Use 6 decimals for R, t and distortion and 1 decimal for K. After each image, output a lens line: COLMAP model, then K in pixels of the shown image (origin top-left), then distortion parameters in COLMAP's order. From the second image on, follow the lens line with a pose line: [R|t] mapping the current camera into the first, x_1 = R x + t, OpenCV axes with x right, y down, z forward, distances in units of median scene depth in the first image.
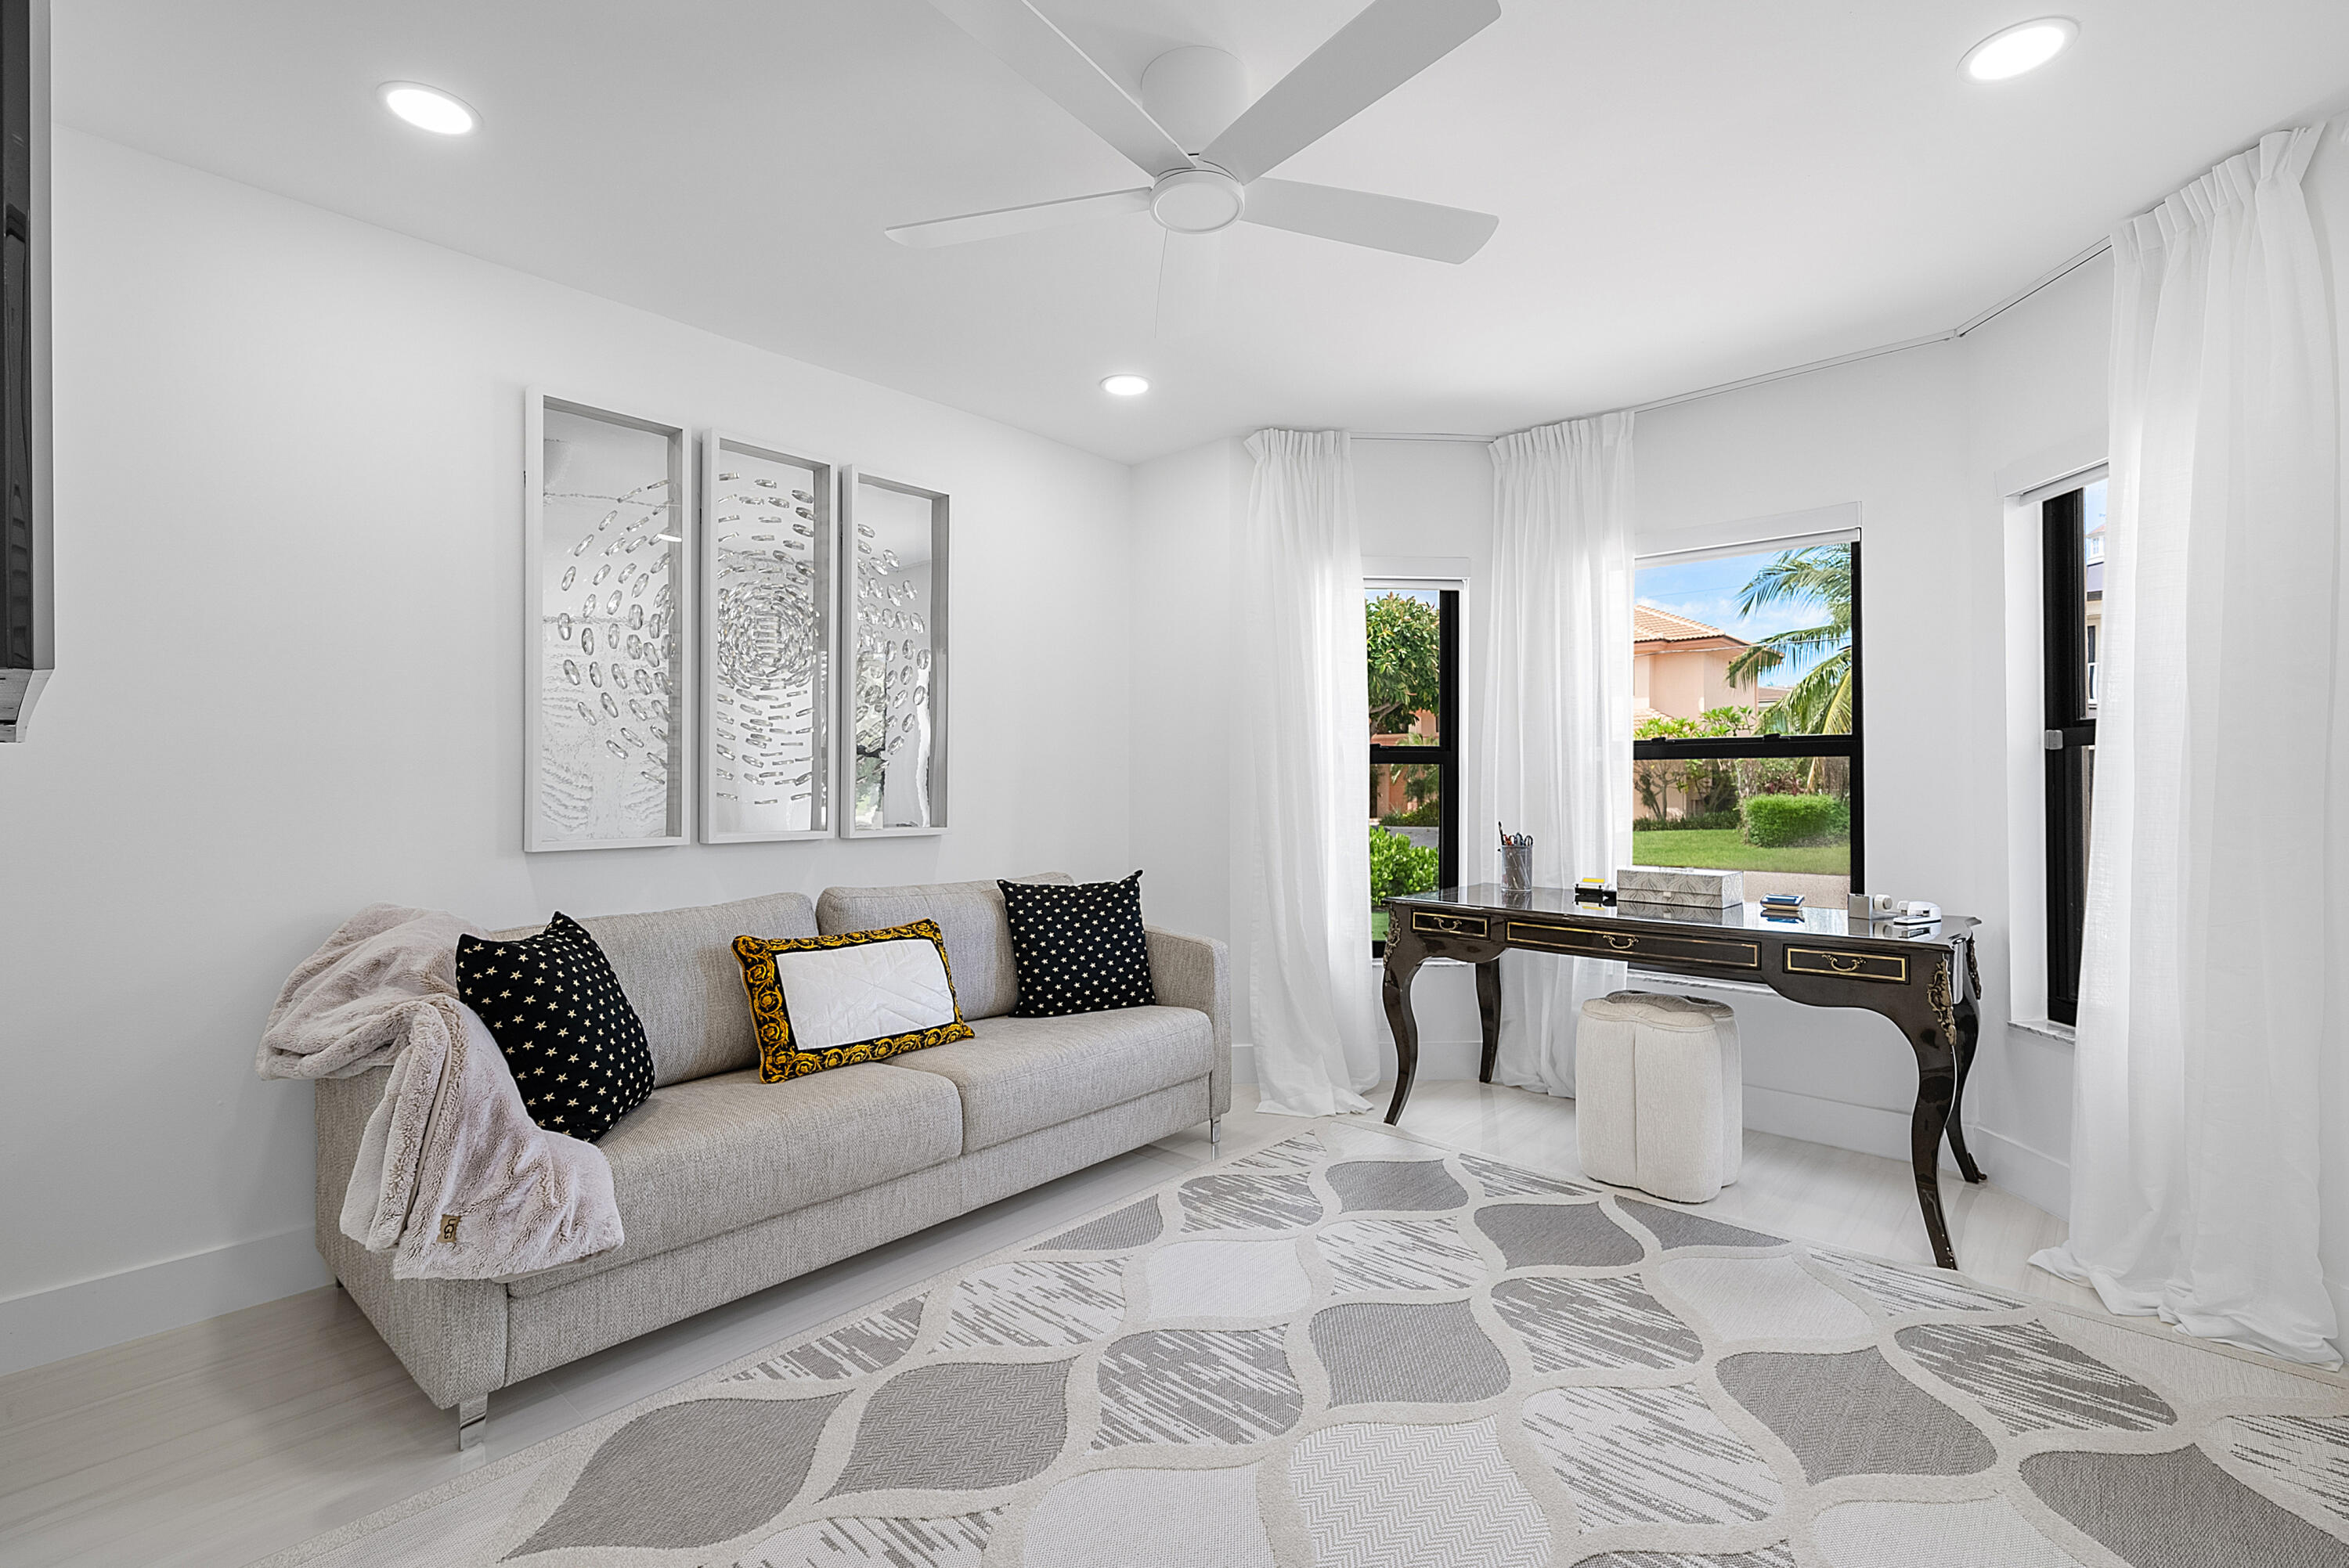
lens RADIAL K [[1039.6, 0, 1174.5], [0, 1039.6, 784.0], [0, 0, 1]] dist [-0.000991, 0.000036]
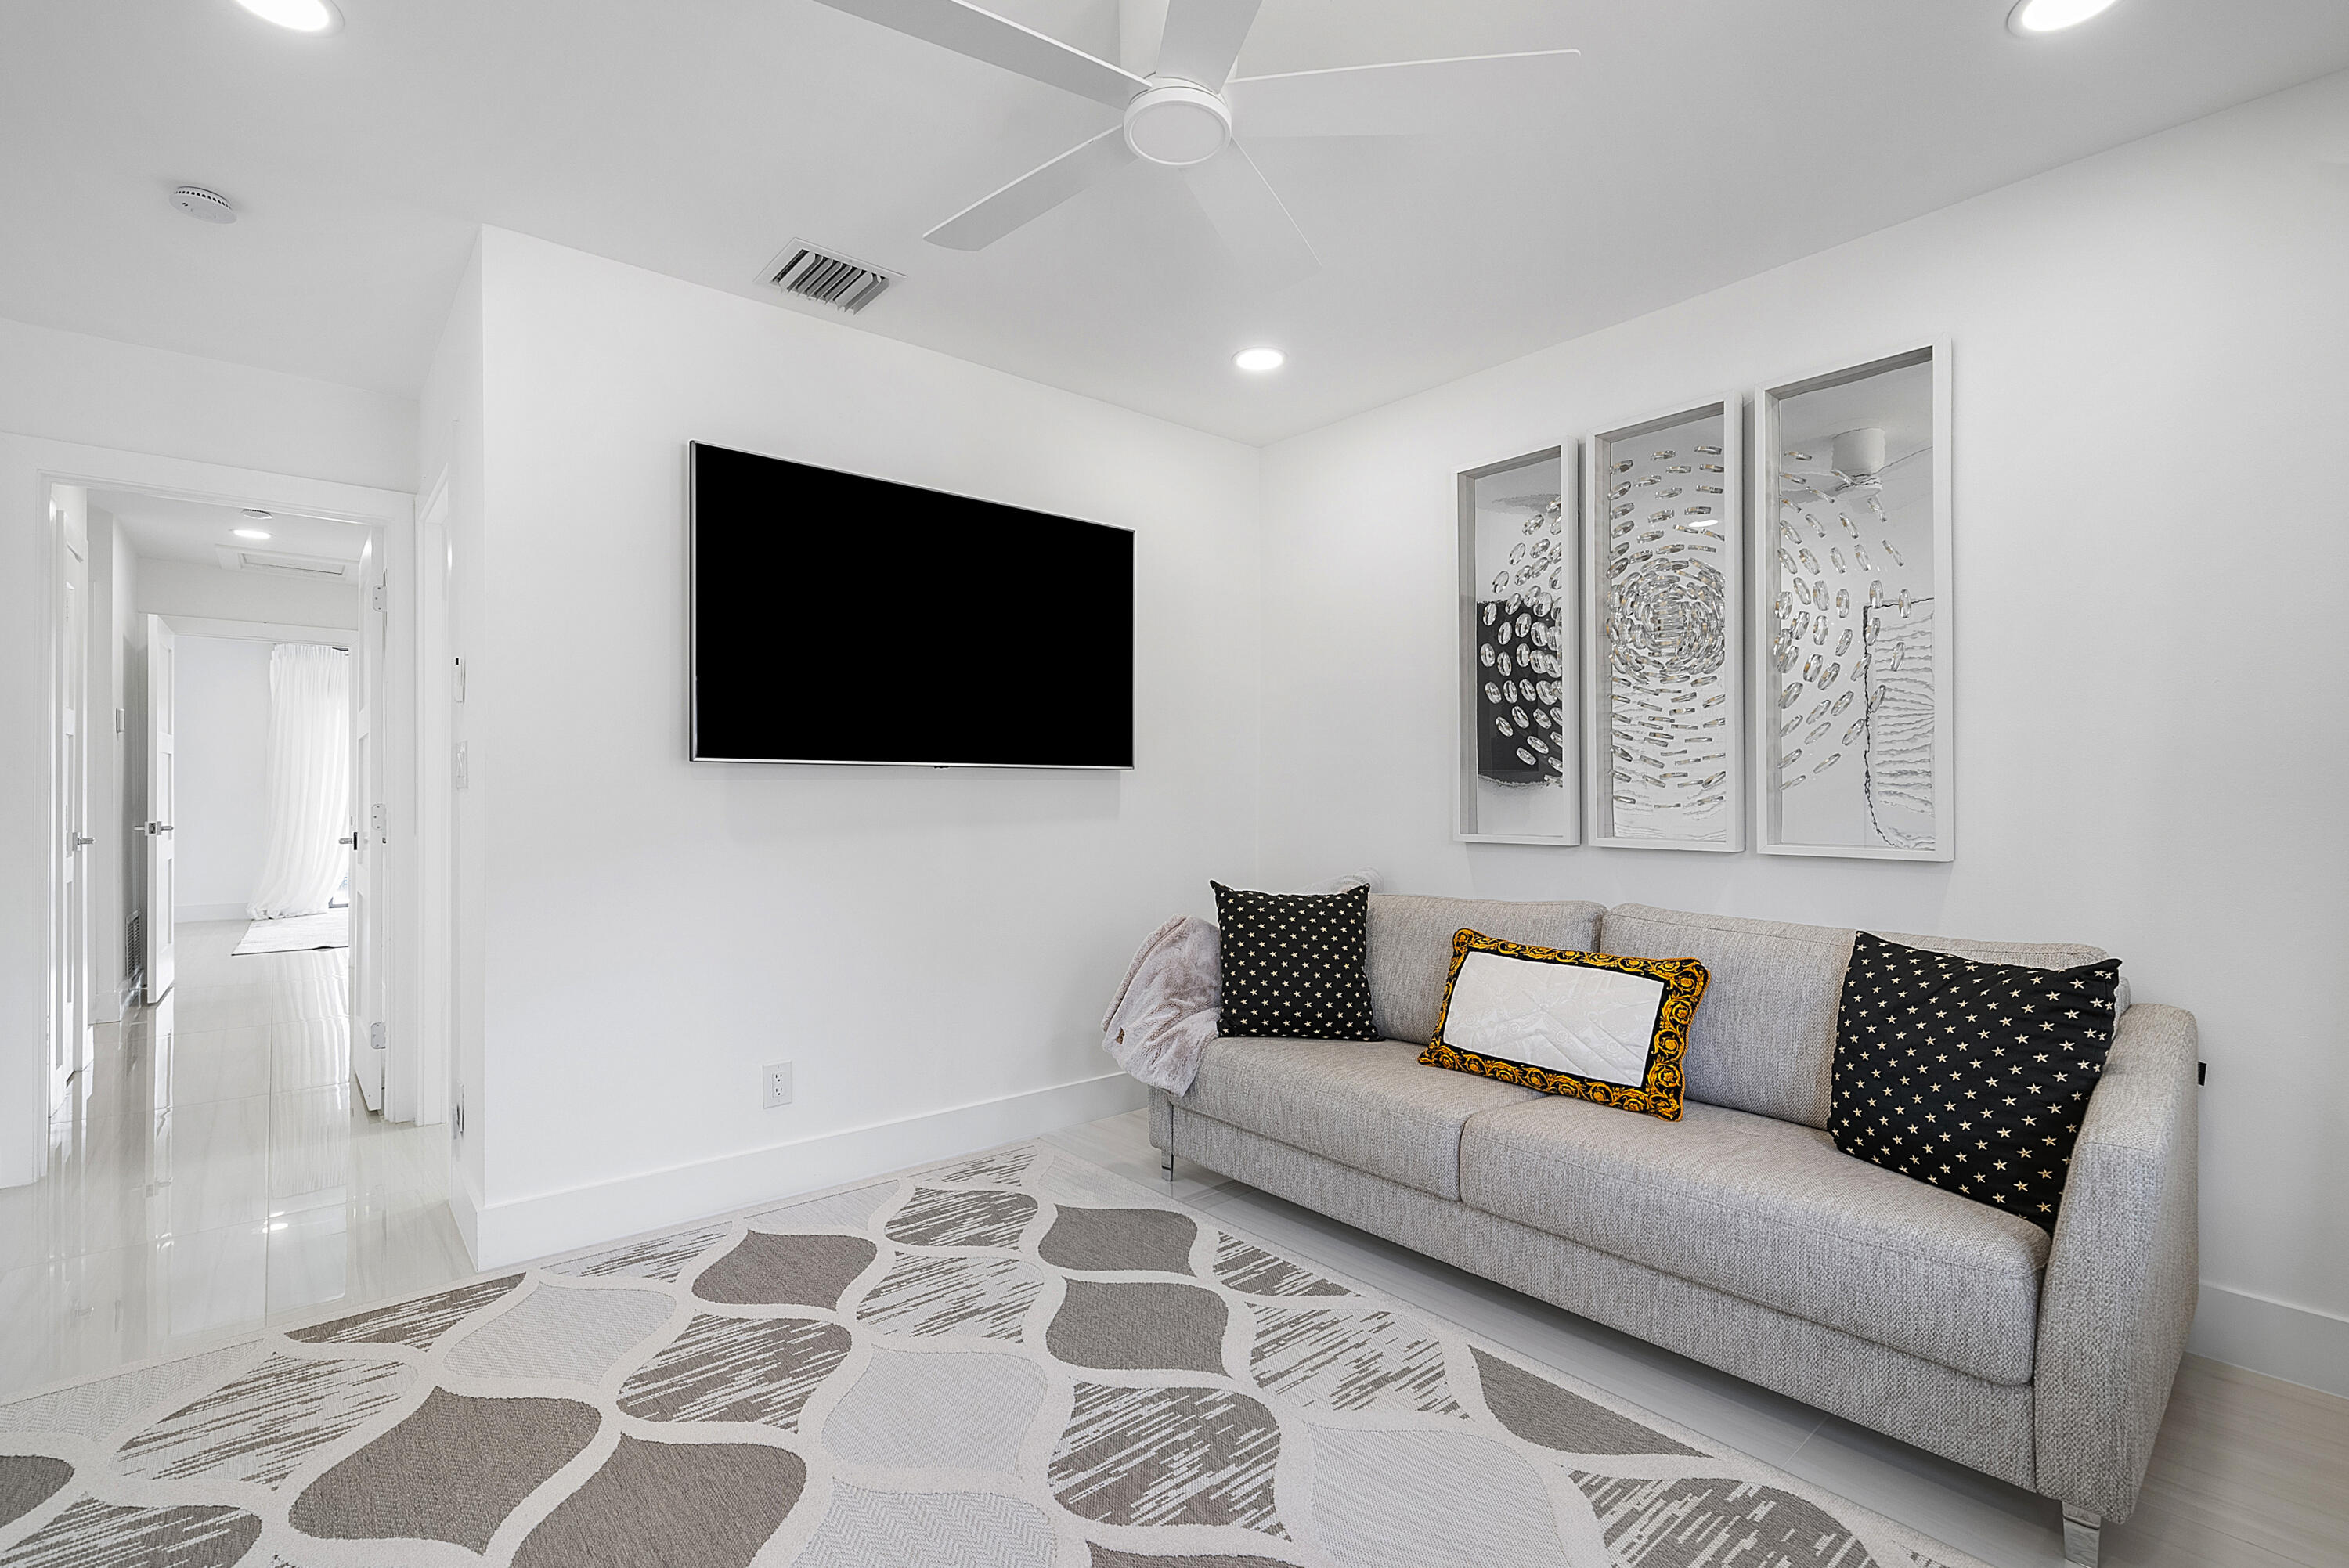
lens RADIAL K [[1039.6, 0, 1174.5], [0, 1039.6, 784.0], [0, 0, 1]] dist [-0.000991, 0.000036]
pose [[-0.115537, -0.006762, -0.993280, 0.793829], [0.001412, 0.999975, -0.006972, 0.005896], [0.993302, -0.002208, -0.115525, 0.962458]]
